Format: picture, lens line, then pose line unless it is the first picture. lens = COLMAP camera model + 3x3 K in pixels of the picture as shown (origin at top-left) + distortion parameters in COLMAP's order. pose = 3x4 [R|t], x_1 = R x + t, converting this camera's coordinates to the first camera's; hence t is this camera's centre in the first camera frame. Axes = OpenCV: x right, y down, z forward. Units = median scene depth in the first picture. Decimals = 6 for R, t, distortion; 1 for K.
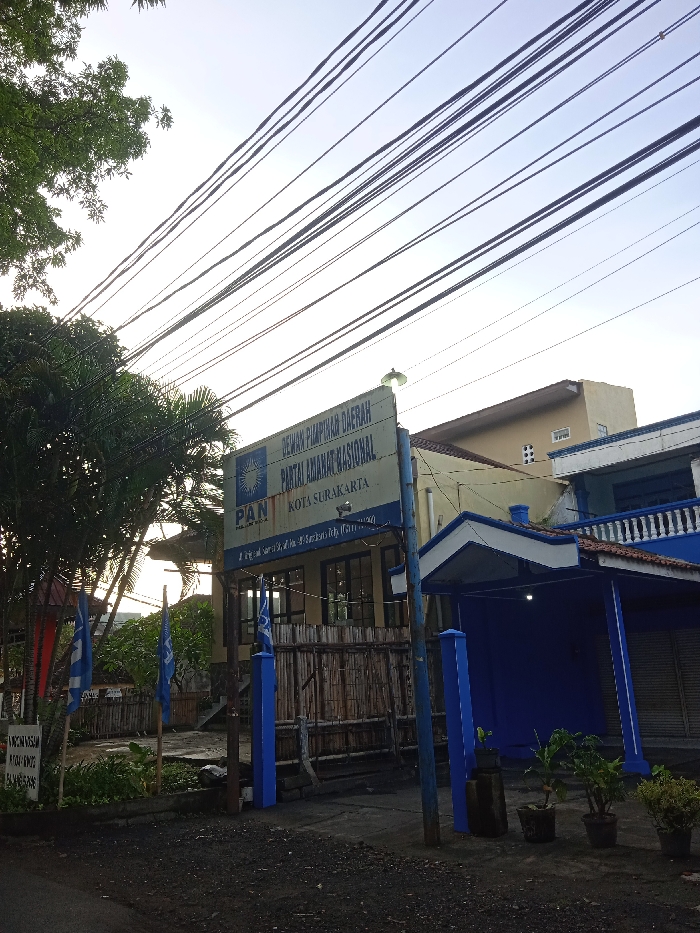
lens RADIAL K [[759.1, 0, 350.0], [0, 759.1, 465.0], [0, 0, 1]] dist [0.015197, -0.015867]
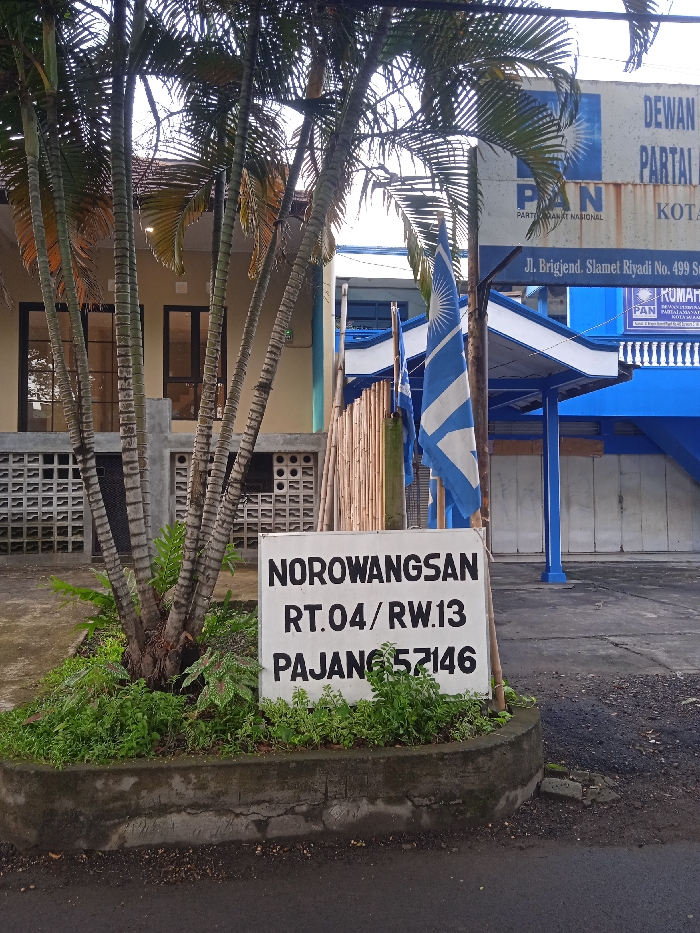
lens RADIAL K [[759.1, 0, 350.1], [0, 759.1, 468.6], [0, 0, 1]] dist [0.015197, -0.015867]
pose [[0.602647, 0.078977, 0.794090, -0.706683], [-0.242254, 0.966236, 0.087752, 0.263670], [-0.760348, -0.245255, 0.601432, 0.735756]]
